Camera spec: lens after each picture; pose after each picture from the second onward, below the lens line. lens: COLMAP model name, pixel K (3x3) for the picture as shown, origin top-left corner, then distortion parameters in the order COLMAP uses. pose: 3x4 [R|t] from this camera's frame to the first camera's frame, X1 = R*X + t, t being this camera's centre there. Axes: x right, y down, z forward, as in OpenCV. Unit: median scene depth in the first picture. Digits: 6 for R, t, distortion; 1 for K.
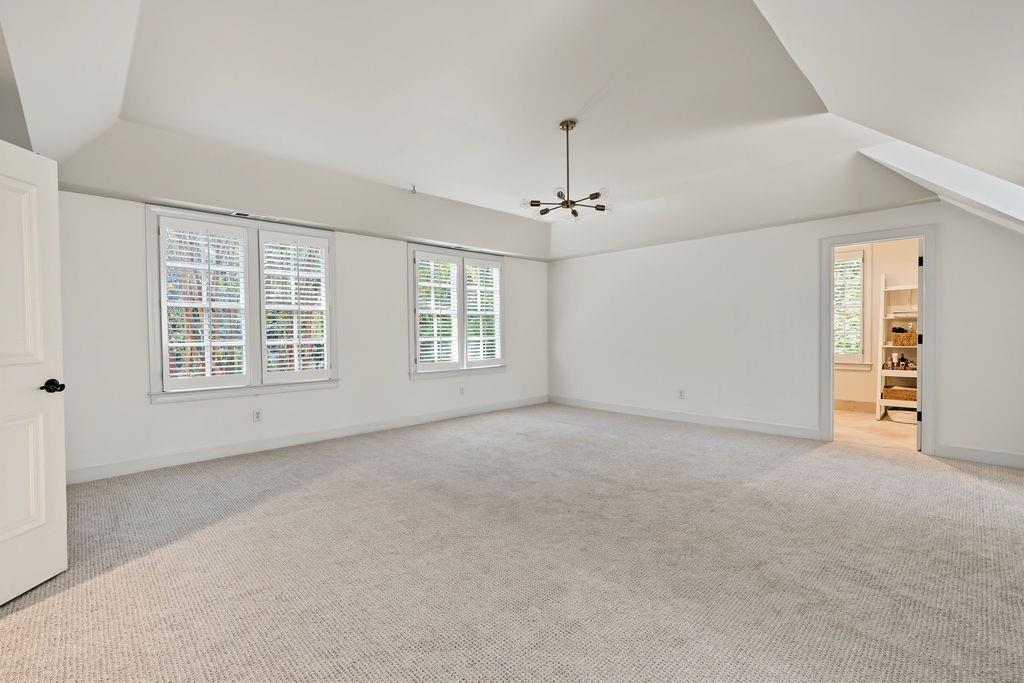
lens RADIAL K [[466.9, 0, 509.3], [0, 466.9, 346.4], [0, 0, 1]] dist [-0.014440, 0.009631]
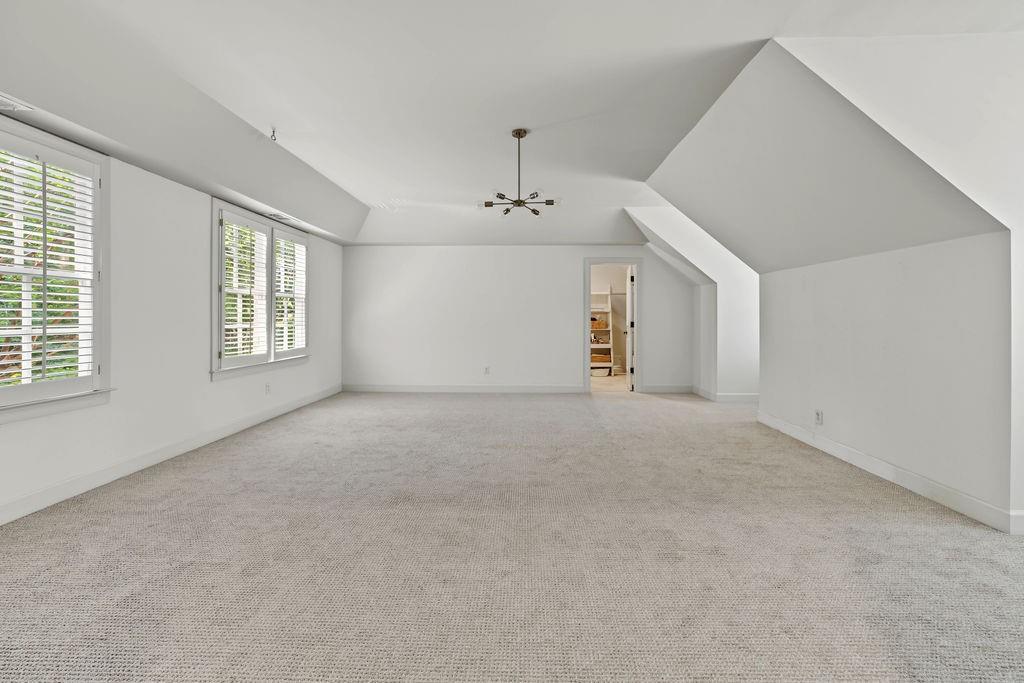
lens RADIAL K [[406.3, 0, 515.1], [0, 406.3, 331.2], [0, 0, 1]] dist [-0.026144, 0.007208]
pose [[0.690506, -0.012737, 0.723215, -0.368641], [0.012409, 0.999906, 0.005761, -0.005400], [-0.723220, 0.004997, 0.690599, 0.223842]]
